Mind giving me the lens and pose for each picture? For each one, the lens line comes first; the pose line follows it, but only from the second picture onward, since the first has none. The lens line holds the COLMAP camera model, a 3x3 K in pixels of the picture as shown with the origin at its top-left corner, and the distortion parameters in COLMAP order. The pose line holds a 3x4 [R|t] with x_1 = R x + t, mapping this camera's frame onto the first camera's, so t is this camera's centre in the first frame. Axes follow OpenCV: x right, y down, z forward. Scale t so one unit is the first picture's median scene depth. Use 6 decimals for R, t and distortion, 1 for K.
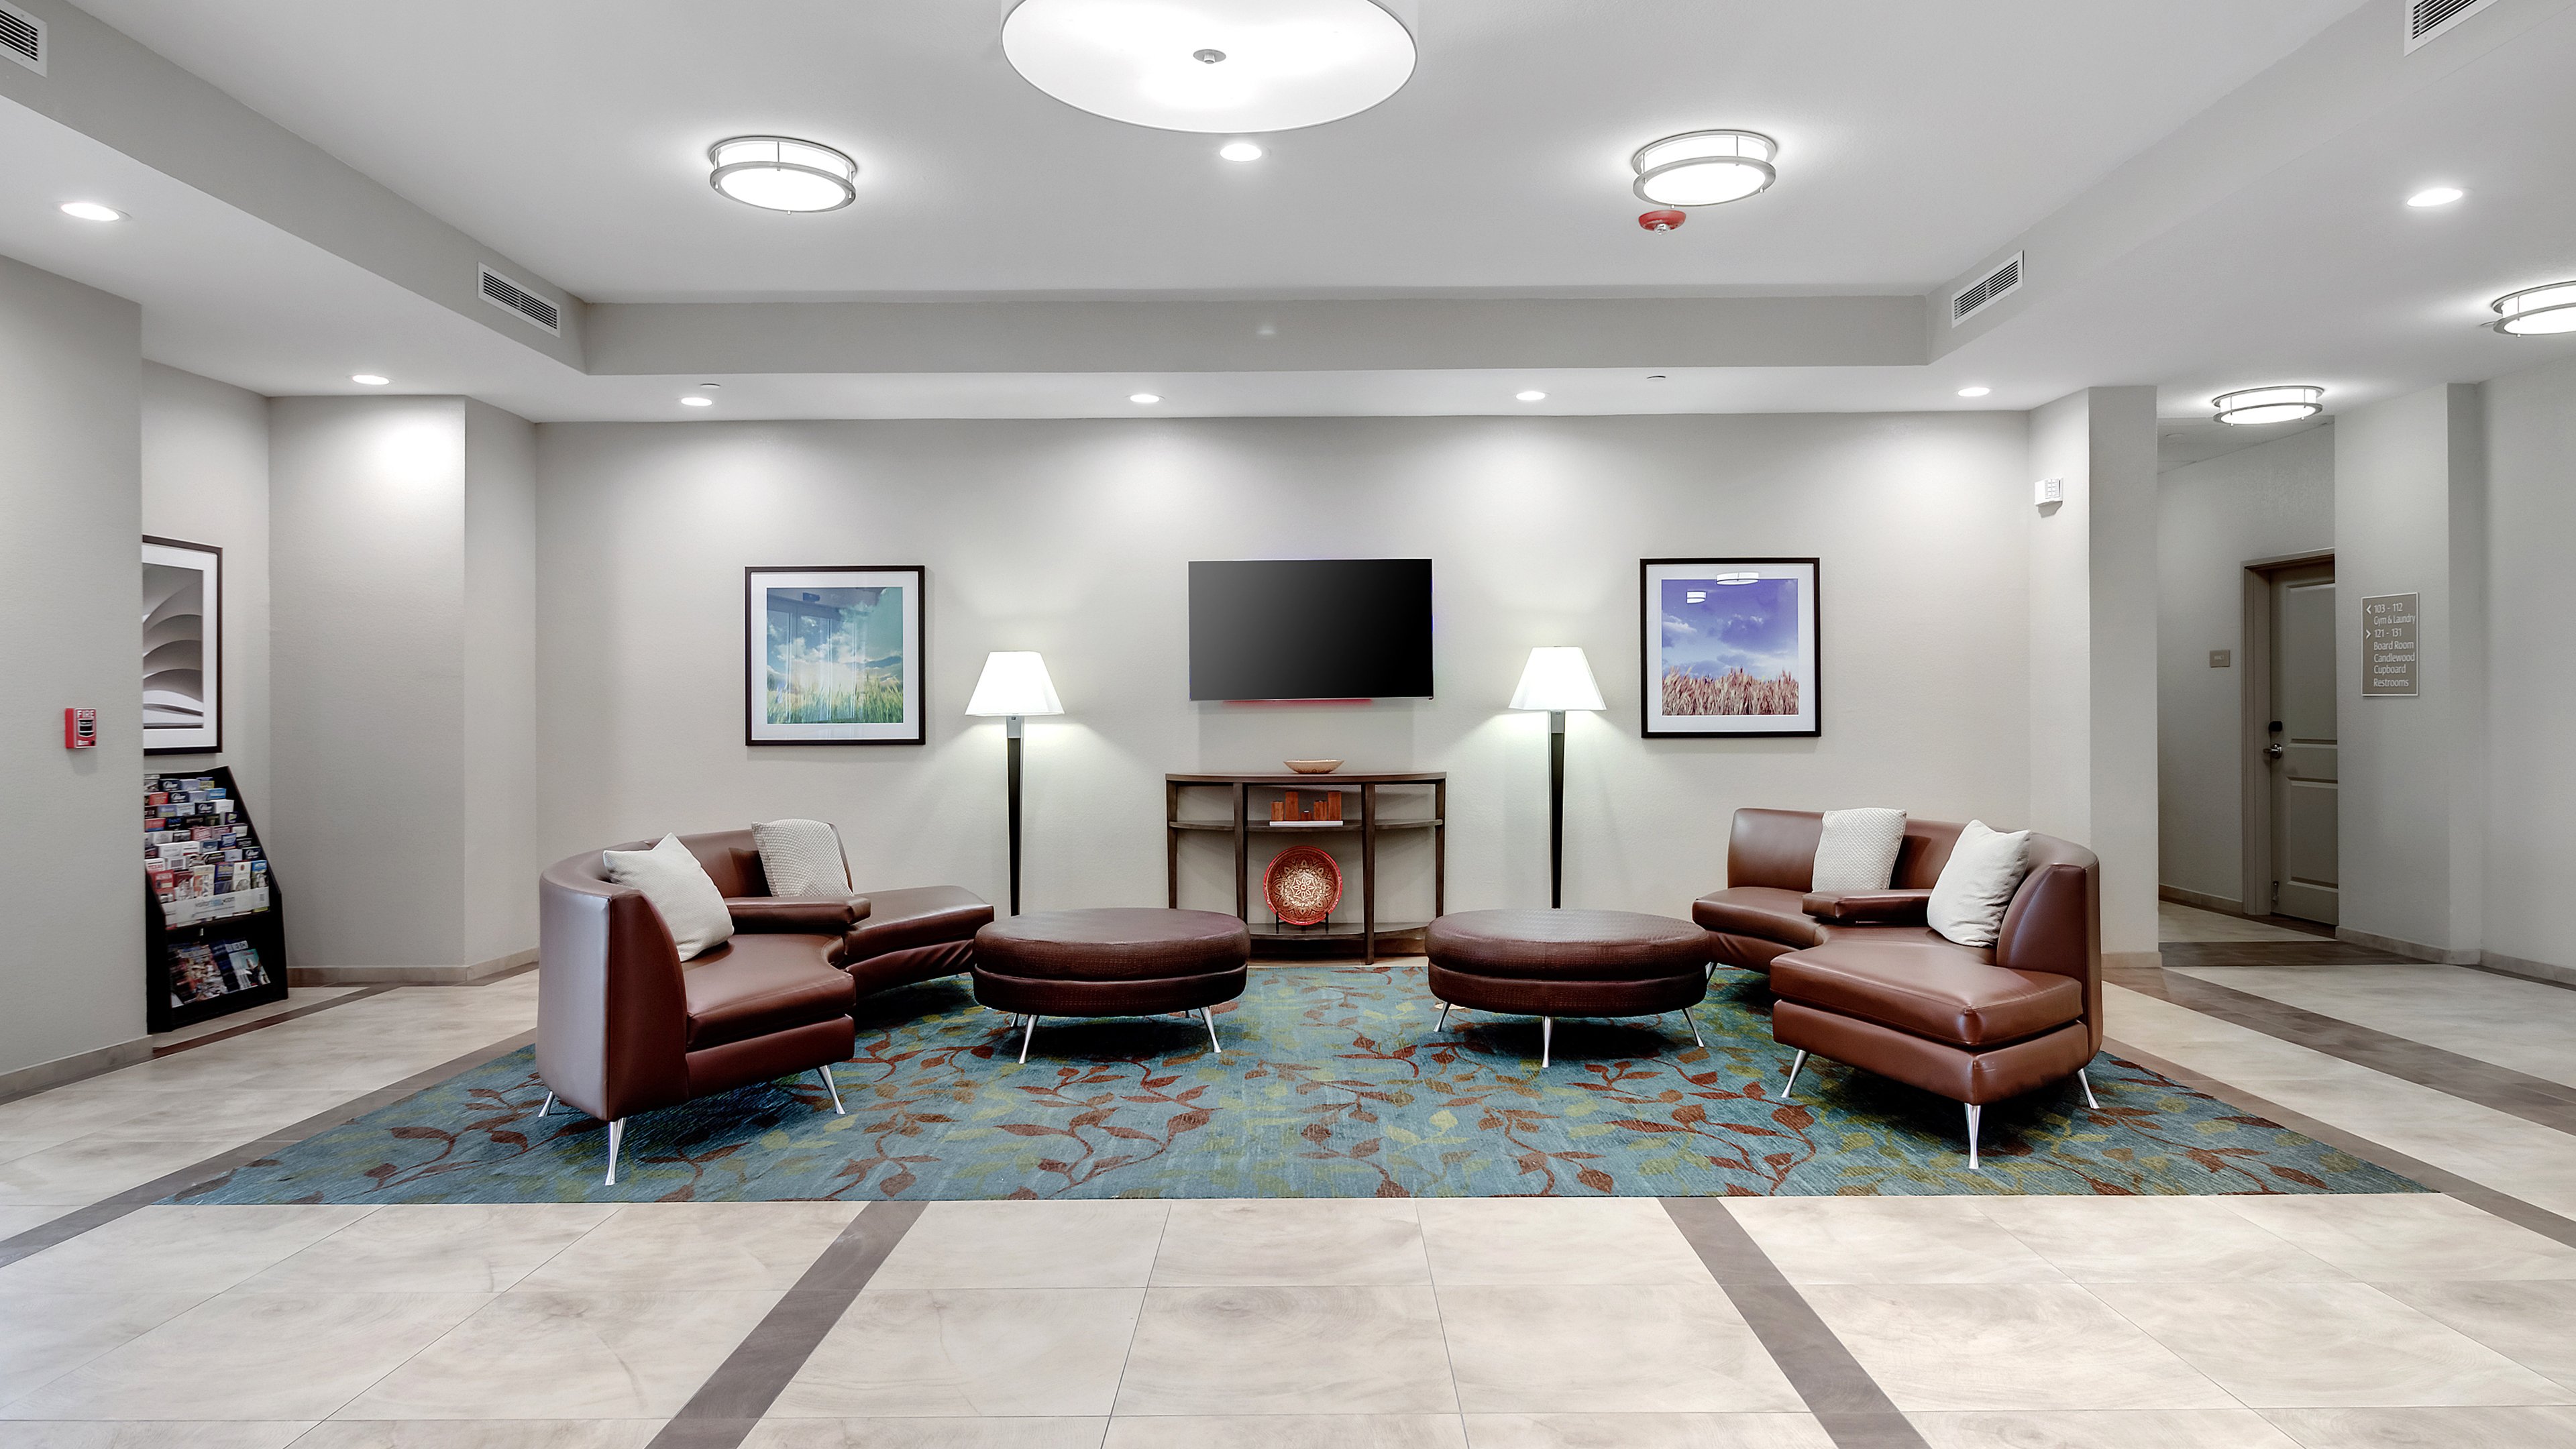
lens RADIAL K [[1591.0, 0, 1292.3], [0, 1591.0, 715.5], [0, 0, 1]] dist [-0.003617, -0.002049]
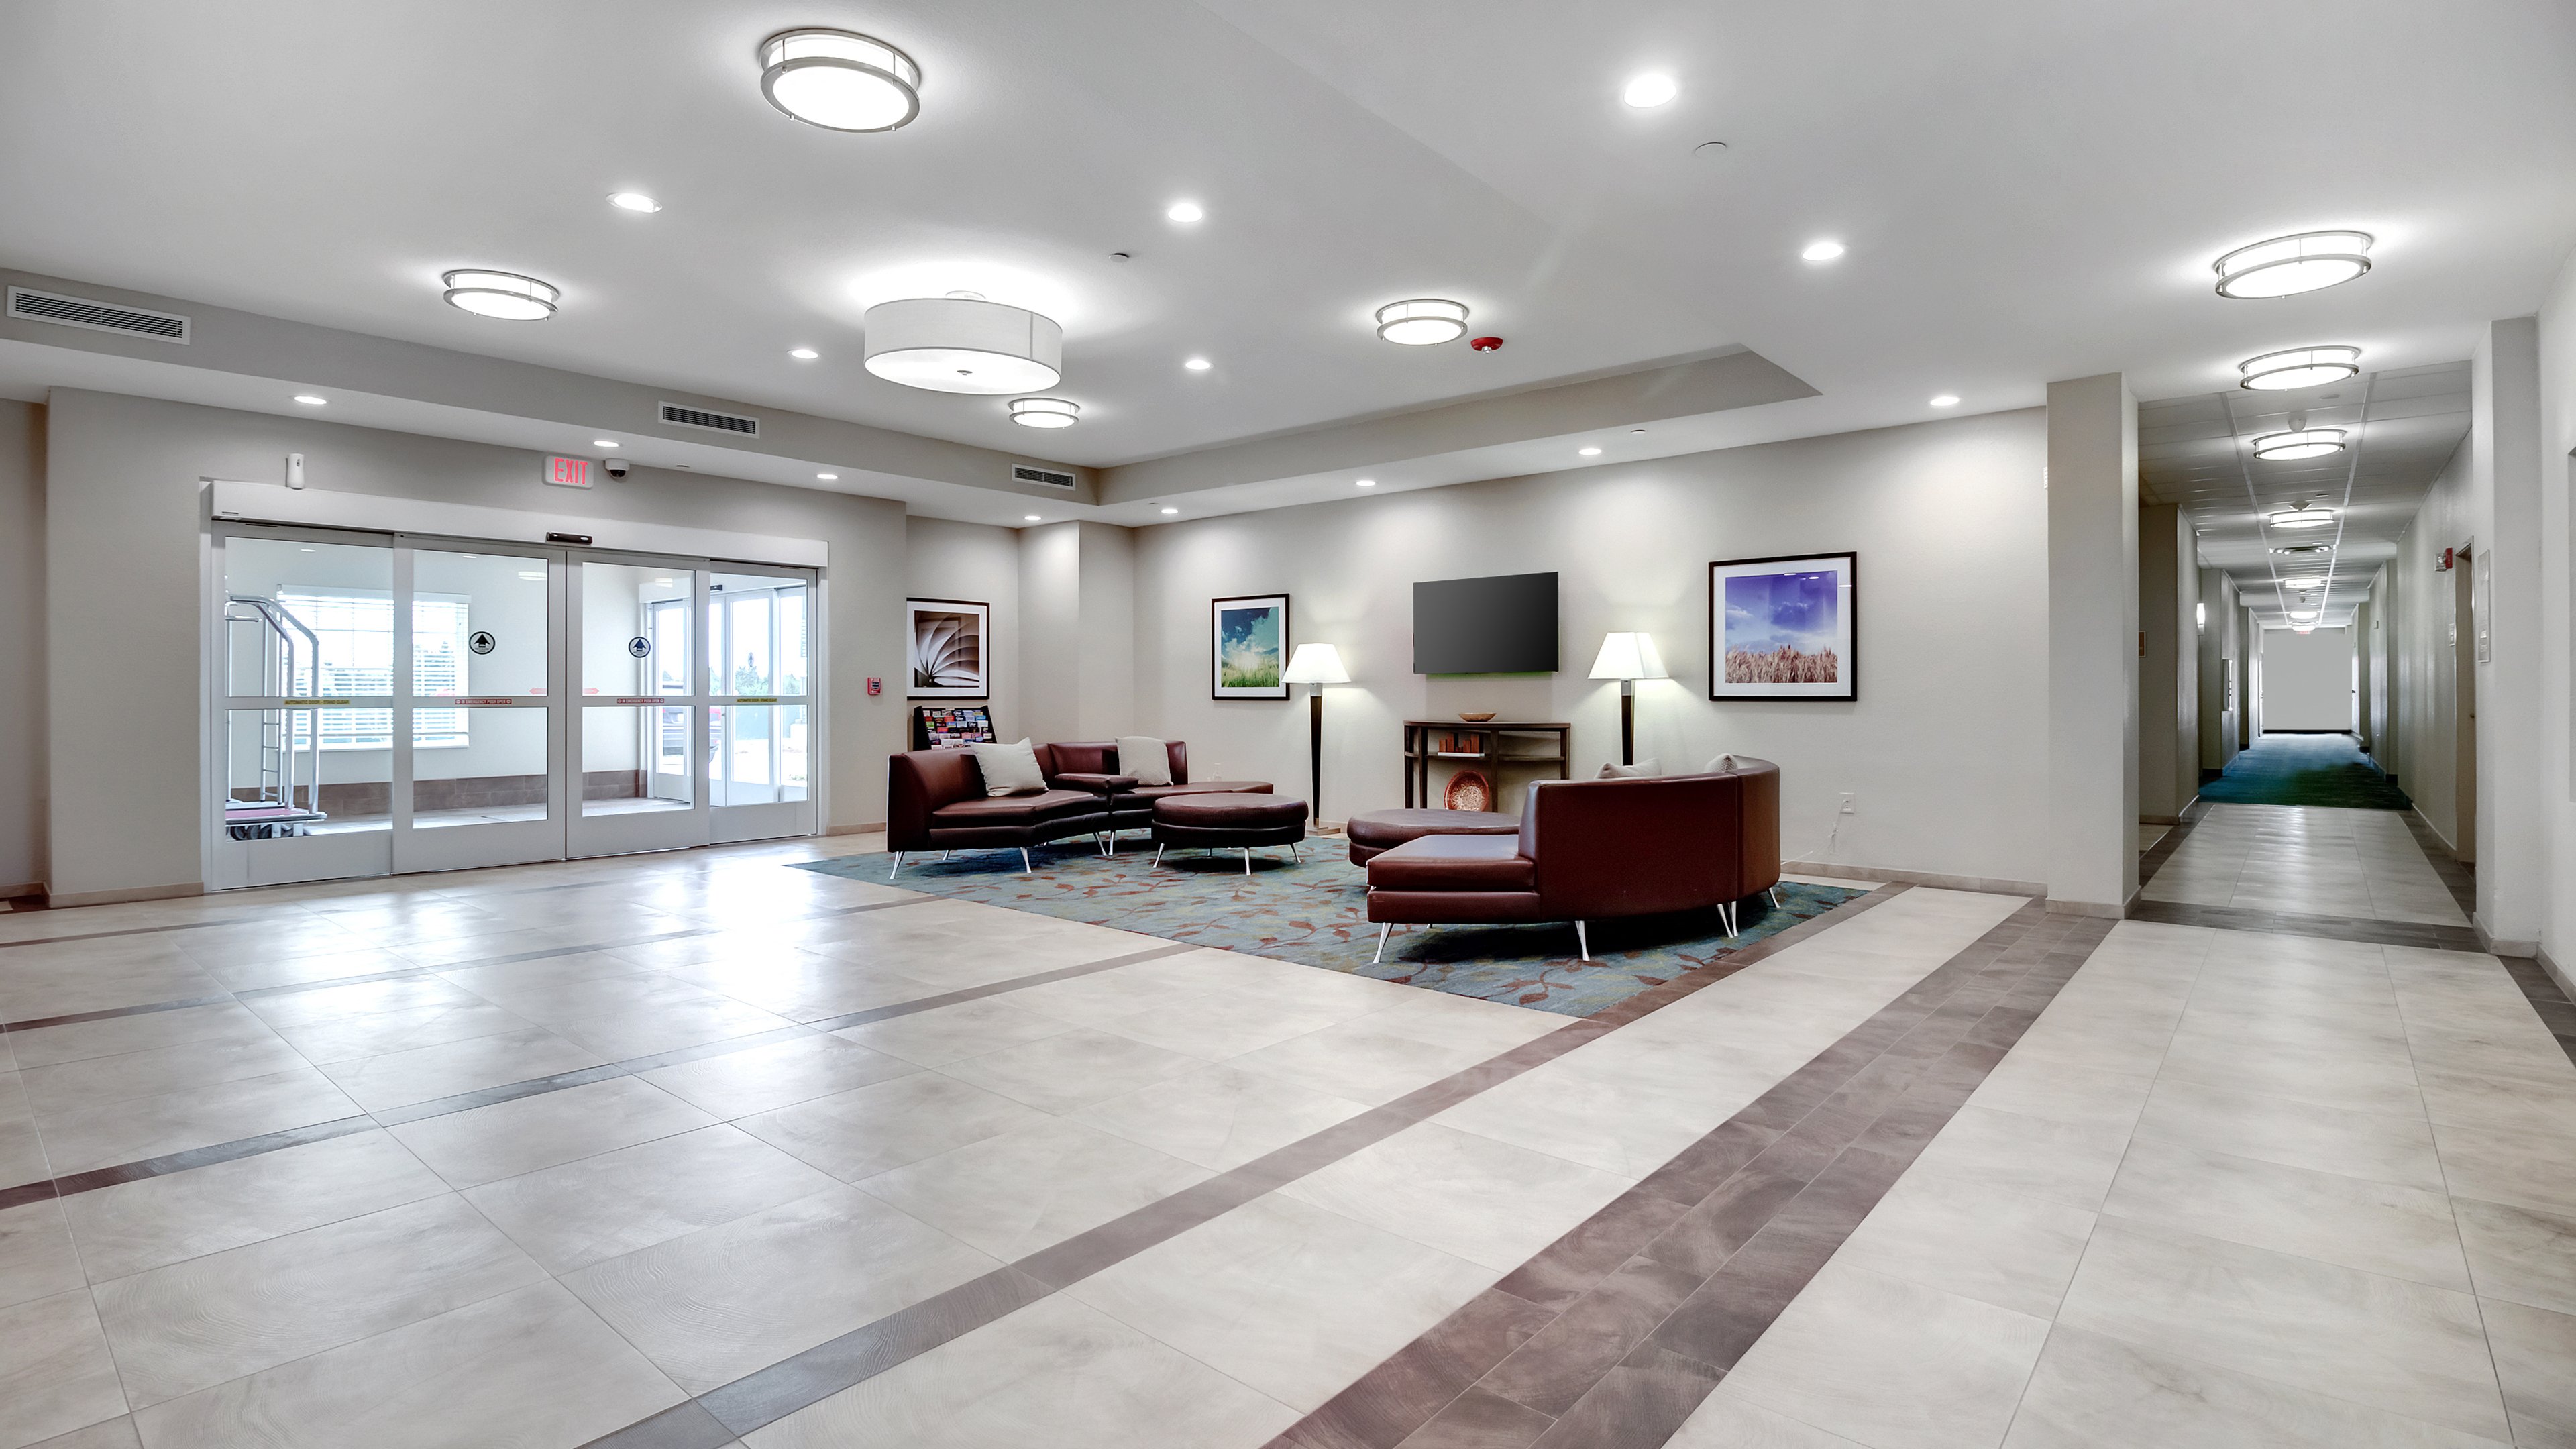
lens RADIAL K [[1211.2, 0, 1295.6], [0, 1211.2, 720.2], [0, 0, 1]] dist [-0.003571, -0.004495]
pose [[0.758302, 0.022426, -0.651518, 0.613520], [0.001196, 0.999359, 0.035792, -0.005531], [0.651903, -0.027921, 0.757788, 0.027030]]
